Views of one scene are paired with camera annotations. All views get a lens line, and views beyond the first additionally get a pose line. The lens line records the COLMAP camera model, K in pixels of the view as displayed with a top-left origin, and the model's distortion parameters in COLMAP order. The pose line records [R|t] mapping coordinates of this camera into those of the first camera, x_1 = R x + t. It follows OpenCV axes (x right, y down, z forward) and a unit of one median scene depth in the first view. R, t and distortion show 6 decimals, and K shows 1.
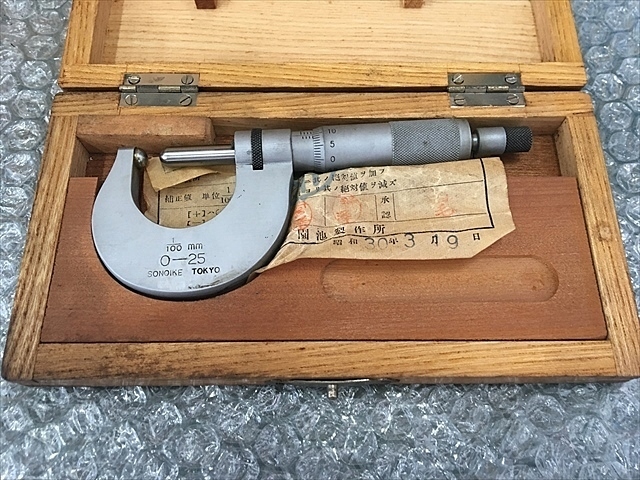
lens RADIAL K [[544.6, 0, 320.0], [0, 544.6, 240.0], [0, 0, 1]] dist [-0.050099, -0.003903]
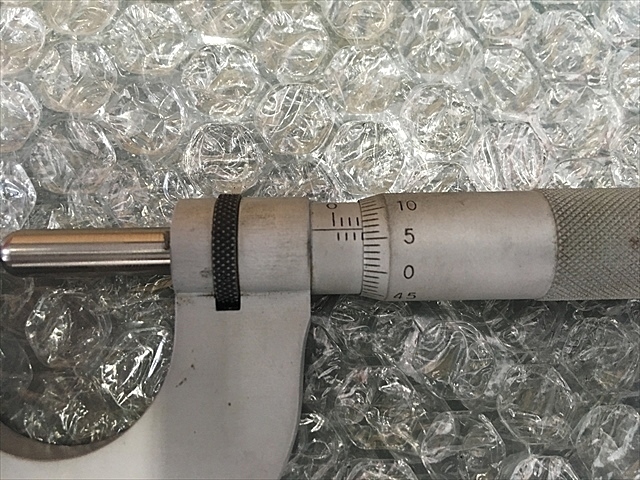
lens RADIAL K [[544.6, 0, 320.0], [0, 544.6, 240.0], [0, 0, 1]] dist [-0.050099, -0.003903]
pose [[0.998458, 0.054872, 0.008373, -0.050636], [-0.055053, 0.959703, 0.275572, -0.300982], [0.007085, -0.275608, 0.961244, 0.620922]]
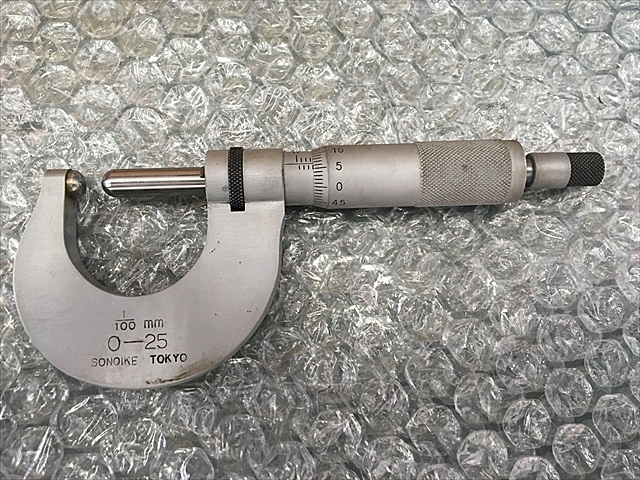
lens RADIAL K [[544.6, 0, 320.0], [0, 544.6, 240.0], [0, 0, 1]] dist [-0.050099, -0.003903]
pose [[0.998600, 0.033080, 0.041271, -0.032646], [-0.042168, 0.968949, 0.243640, -0.275999], [-0.031930, -0.245040, 0.968987, 0.278424]]
